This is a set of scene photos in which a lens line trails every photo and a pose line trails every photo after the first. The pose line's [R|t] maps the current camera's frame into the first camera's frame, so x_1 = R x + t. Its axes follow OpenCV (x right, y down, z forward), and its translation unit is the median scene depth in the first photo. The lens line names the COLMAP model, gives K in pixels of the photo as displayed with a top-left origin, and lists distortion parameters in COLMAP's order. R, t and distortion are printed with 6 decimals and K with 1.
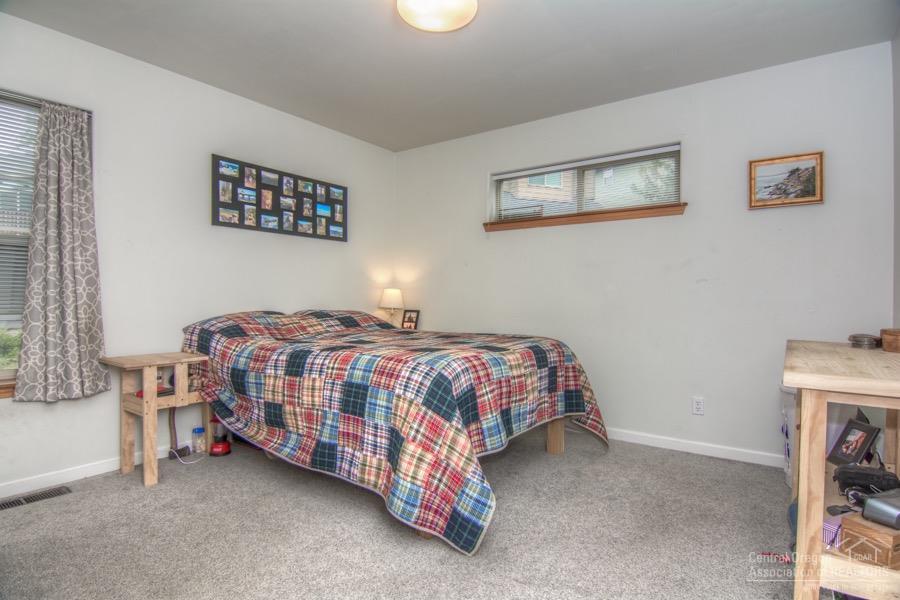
lens RADIAL K [[480.4, 0, 443.0], [0, 480.4, 303.0], [0, 0, 1]] dist [-0.027473, -0.001588]
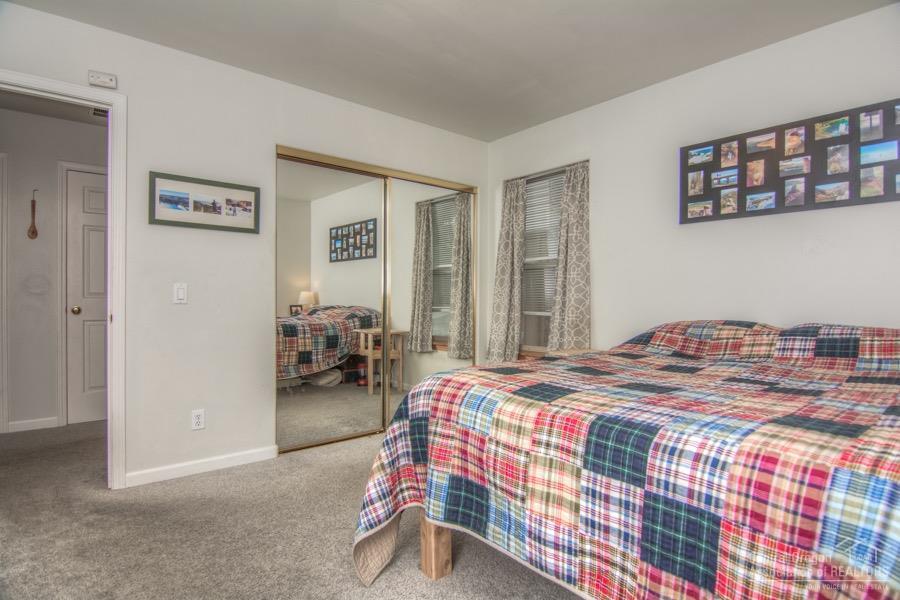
lens RADIAL K [[480.4, 0, 443.3], [0, 480.4, 296.9], [0, 0, 1]] dist [-0.027473, -0.001588]
pose [[-0.263710, -0.006411, -0.964581, 0.505434], [-0.016849, 0.999856, -0.002039, -0.012045], [0.964455, 0.015715, -0.263780, 0.763010]]
